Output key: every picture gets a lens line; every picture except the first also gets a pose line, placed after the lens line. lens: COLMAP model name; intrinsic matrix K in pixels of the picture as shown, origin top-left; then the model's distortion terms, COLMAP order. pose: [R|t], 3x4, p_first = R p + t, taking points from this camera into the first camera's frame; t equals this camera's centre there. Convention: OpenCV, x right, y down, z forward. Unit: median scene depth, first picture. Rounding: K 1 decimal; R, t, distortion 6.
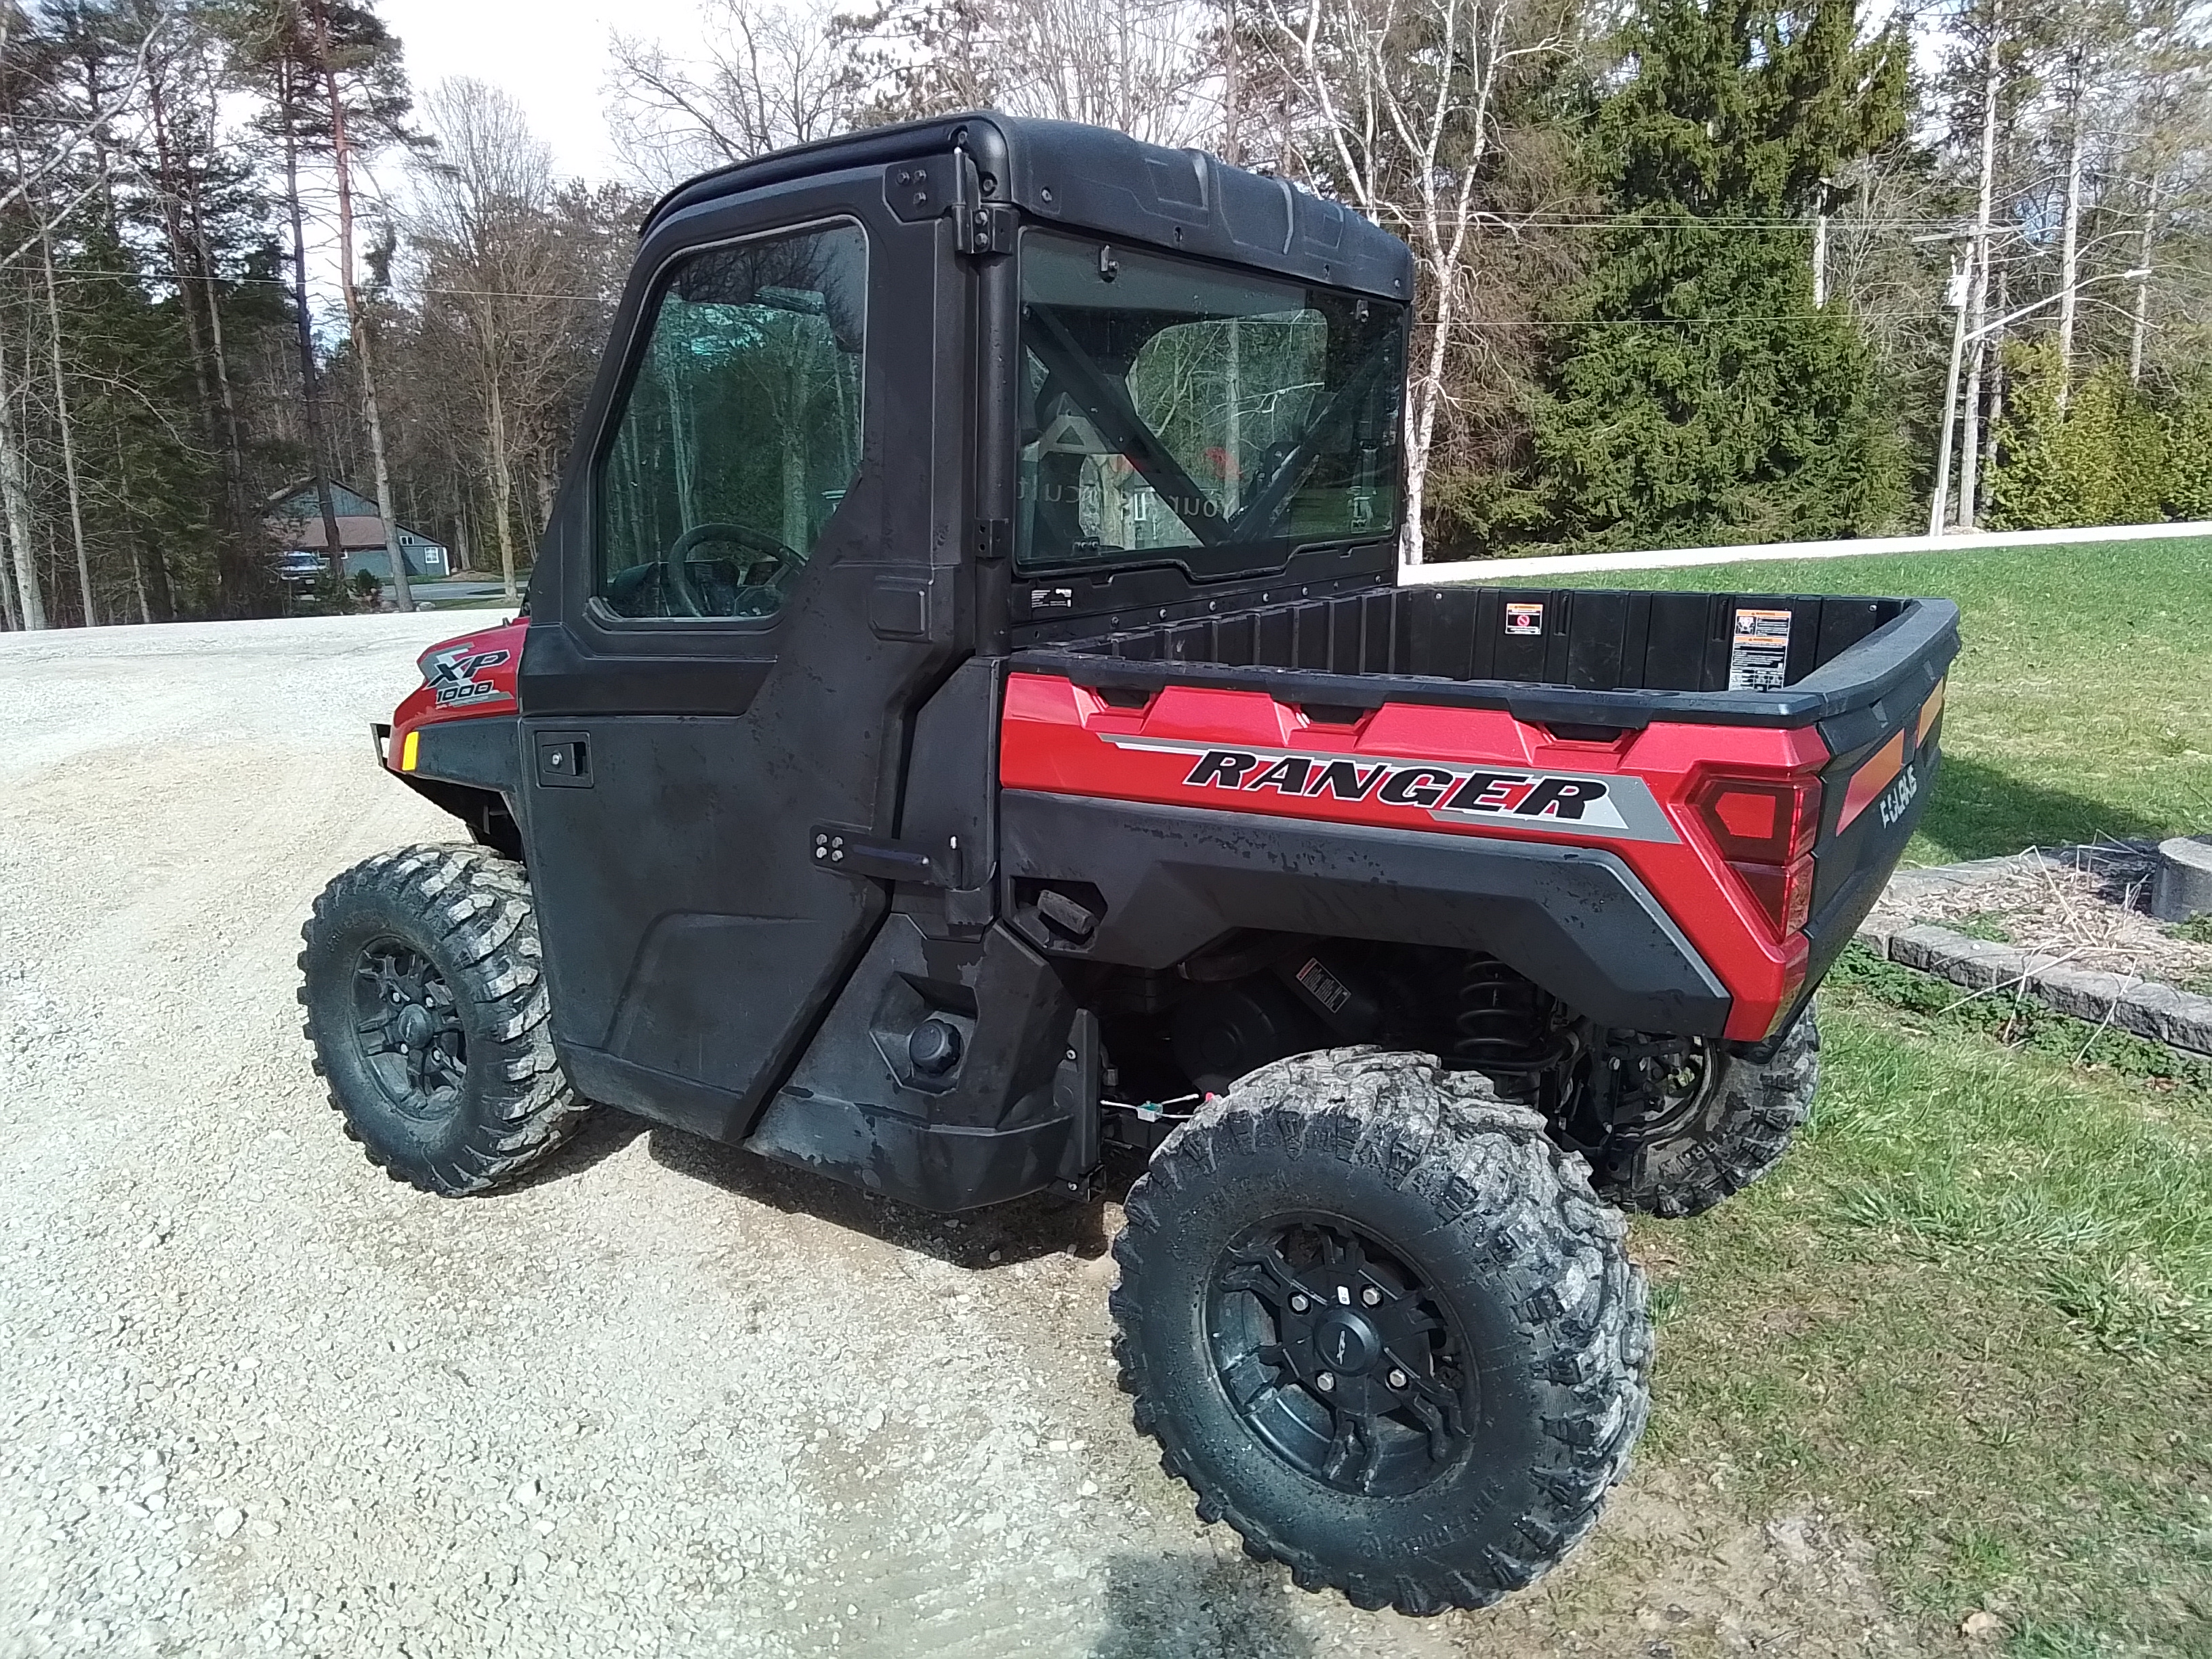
lens RADIAL K [[1541.8, 0, 1106.0], [0, 1541.8, 829.5], [0, 0, 1]] dist [0.028086, -0.041974]
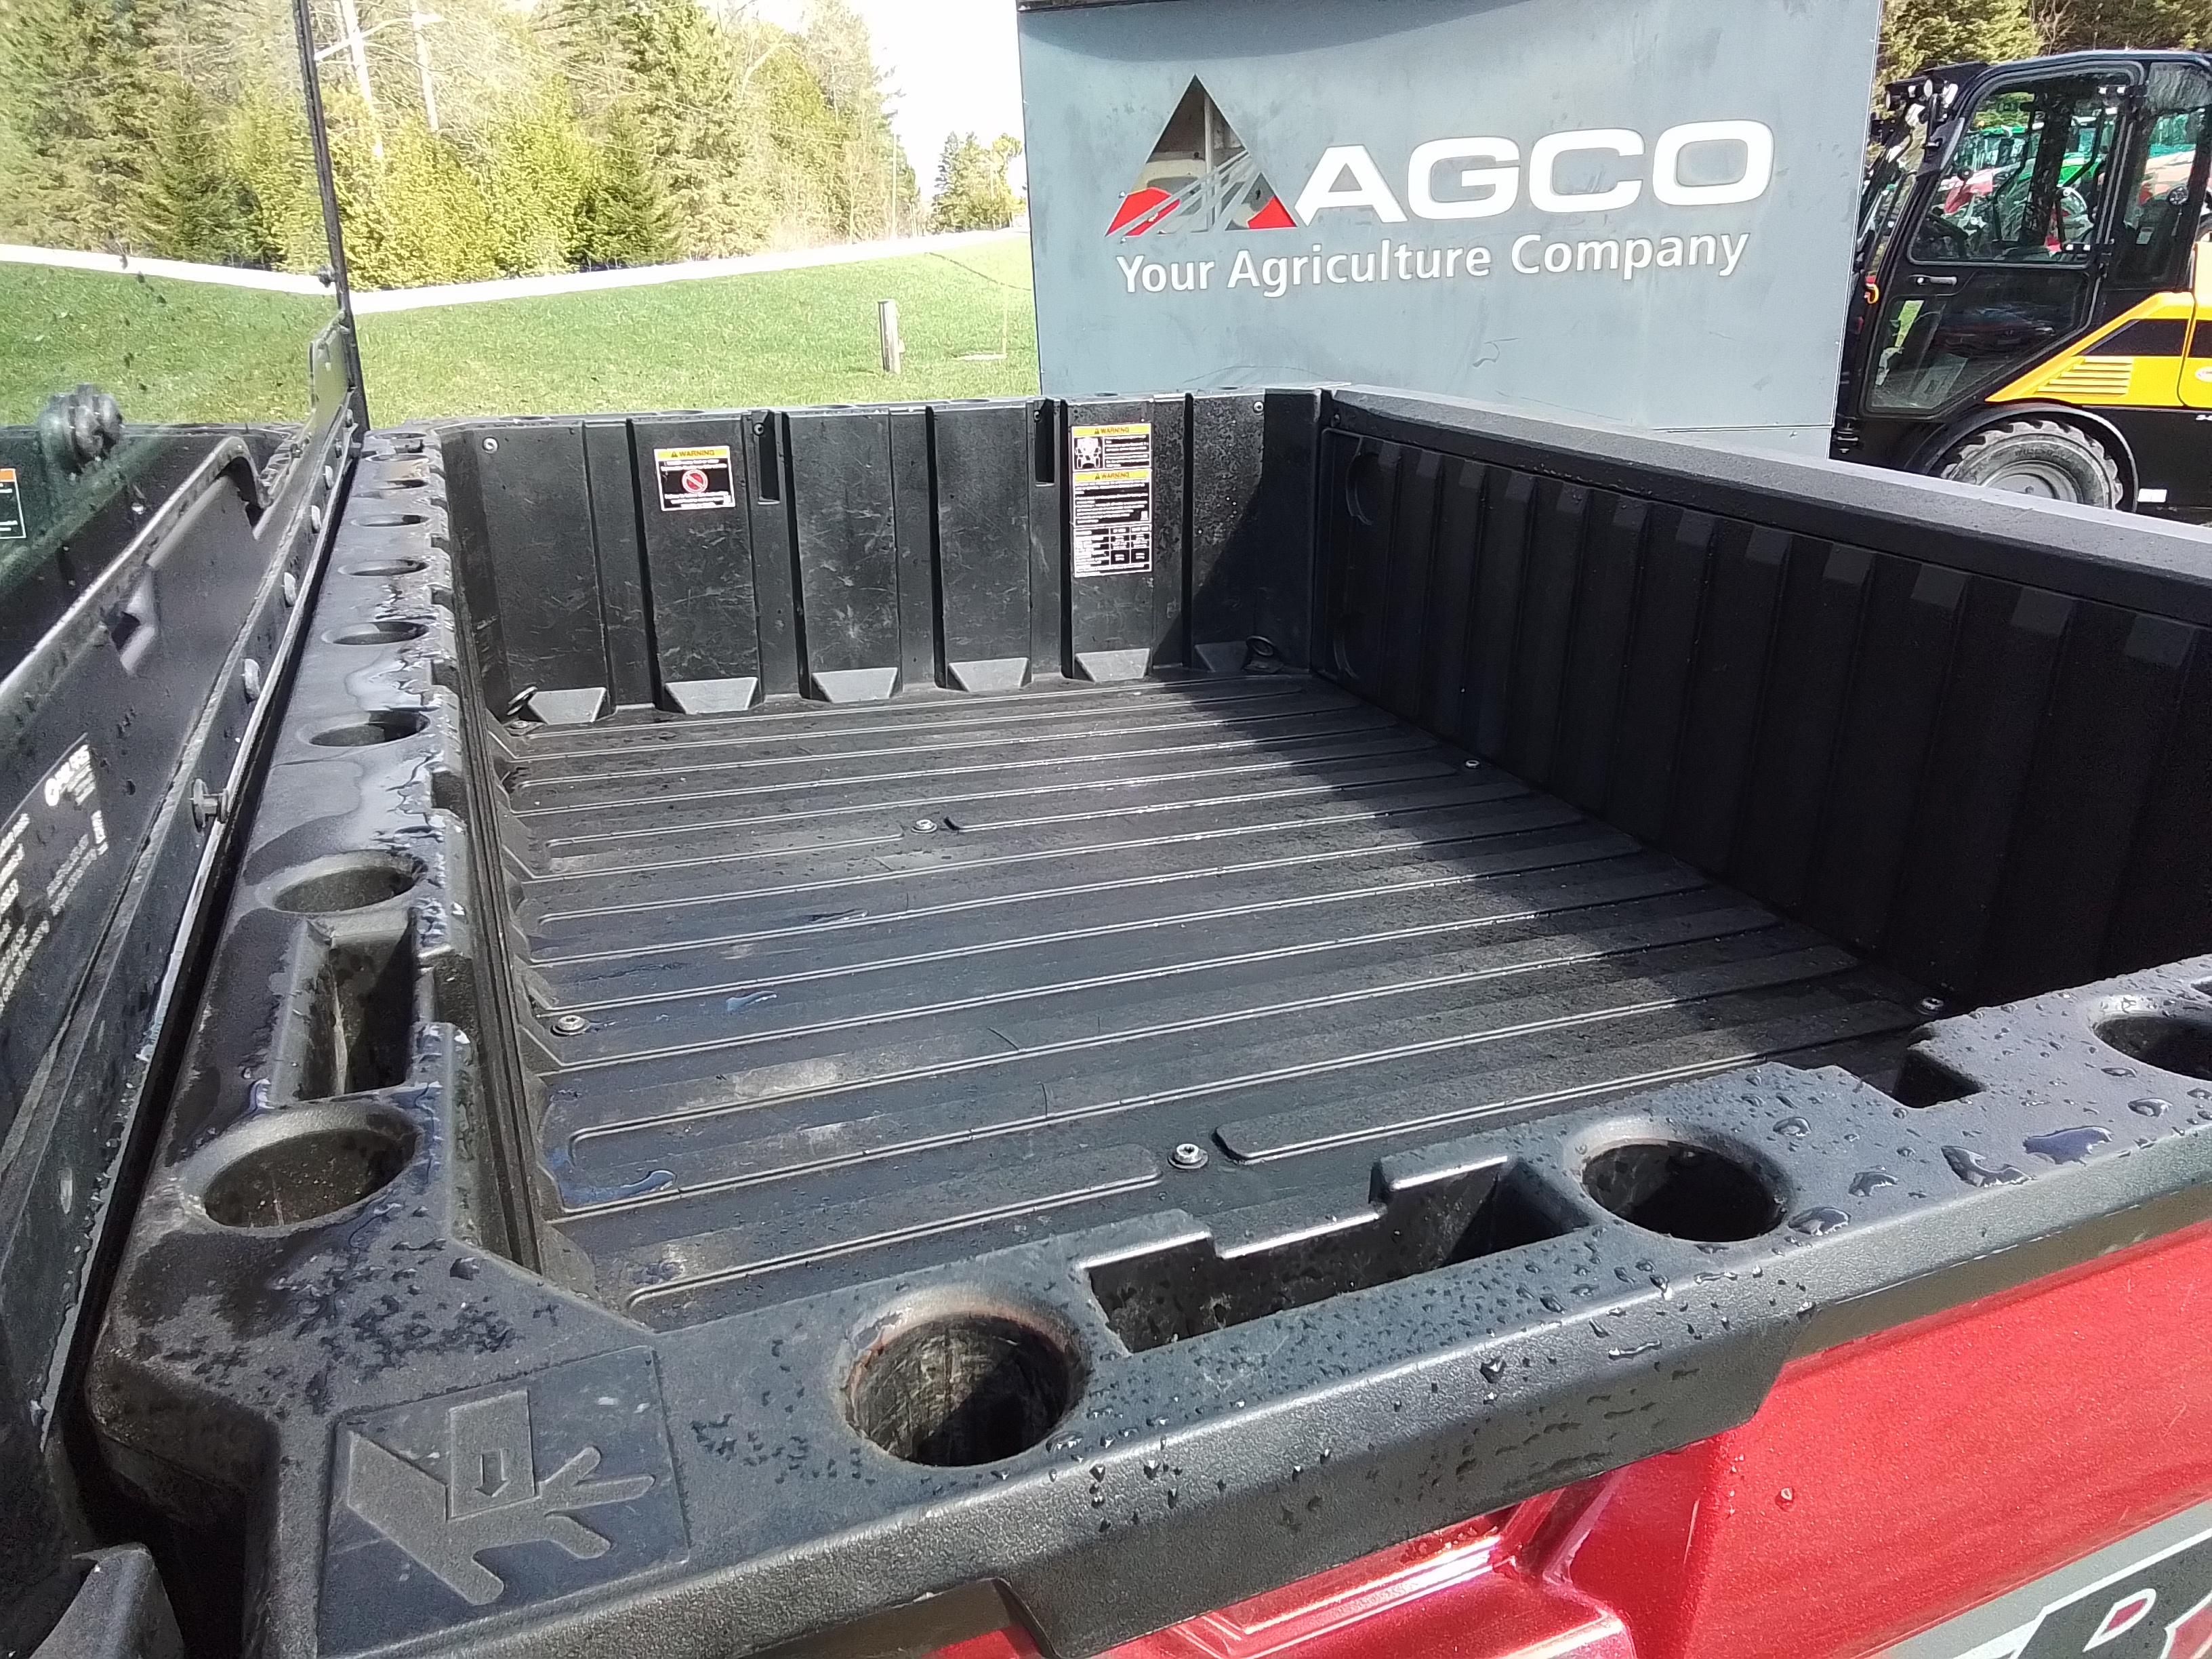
lens RADIAL K [[1541.8, 0, 1106.0], [0, 1541.8, 829.5], [0, 0, 1]] dist [0.028086, -0.041974]
pose [[0.572417, -0.286356, 0.768335, -0.060652], [0.173016, 0.958121, 0.228190, -0.118510], [-0.801501, 0.002315, 0.597988, 0.604037]]
